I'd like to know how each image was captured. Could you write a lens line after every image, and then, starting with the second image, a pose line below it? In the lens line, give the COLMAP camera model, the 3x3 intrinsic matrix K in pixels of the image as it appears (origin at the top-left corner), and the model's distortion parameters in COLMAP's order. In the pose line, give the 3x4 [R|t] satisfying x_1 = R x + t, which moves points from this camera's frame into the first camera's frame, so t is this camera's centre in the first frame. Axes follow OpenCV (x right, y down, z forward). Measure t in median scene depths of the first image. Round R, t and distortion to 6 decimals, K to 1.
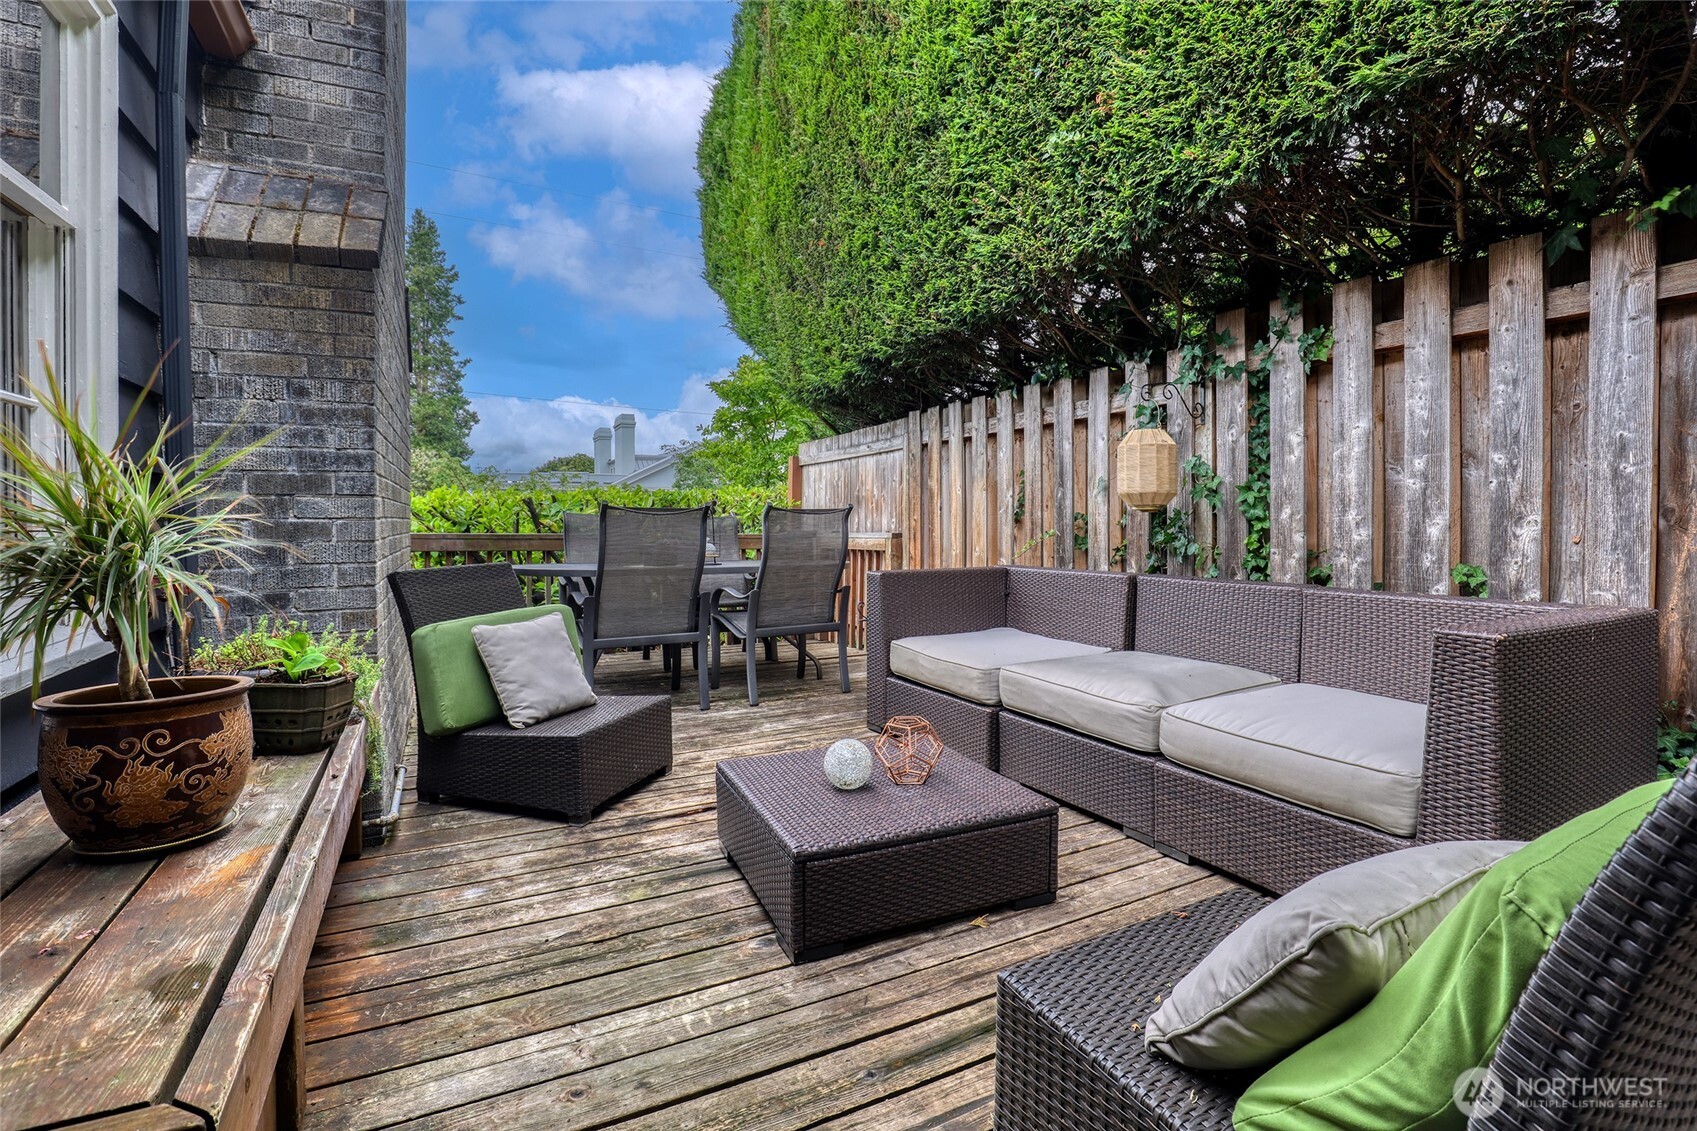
lens RADIAL K [[795.5, 0, 838.5], [0, 795.5, 514.2], [0, 0, 1]] dist [-0.017602, 0.000810]
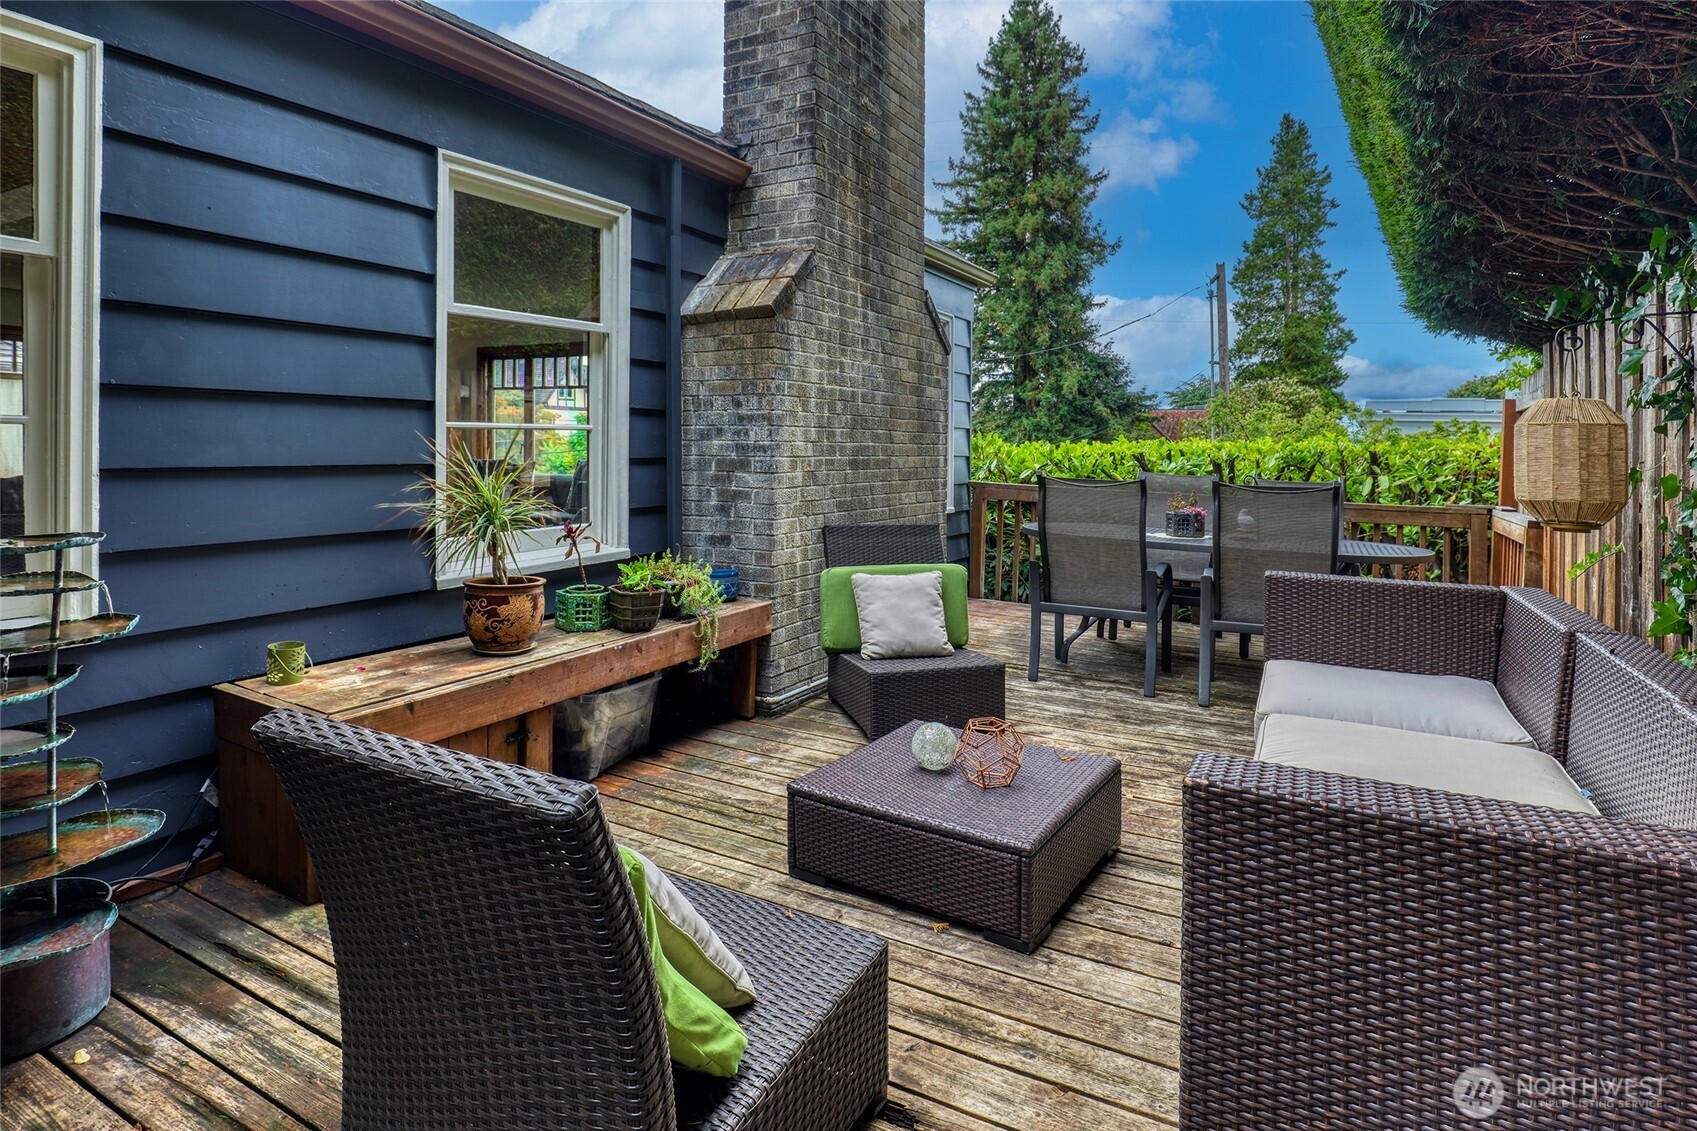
lens RADIAL K [[888.0, 0, 853.1], [0, 888.0, 439.9], [0, 0, 1]] dist [-0.004996, -0.000315]
pose [[0.571778, 0.008920, -0.820360, 0.797402], [-0.014255, 0.999898, 0.000937, -0.084887], [0.820284, 0.011159, 0.571847, 0.189225]]
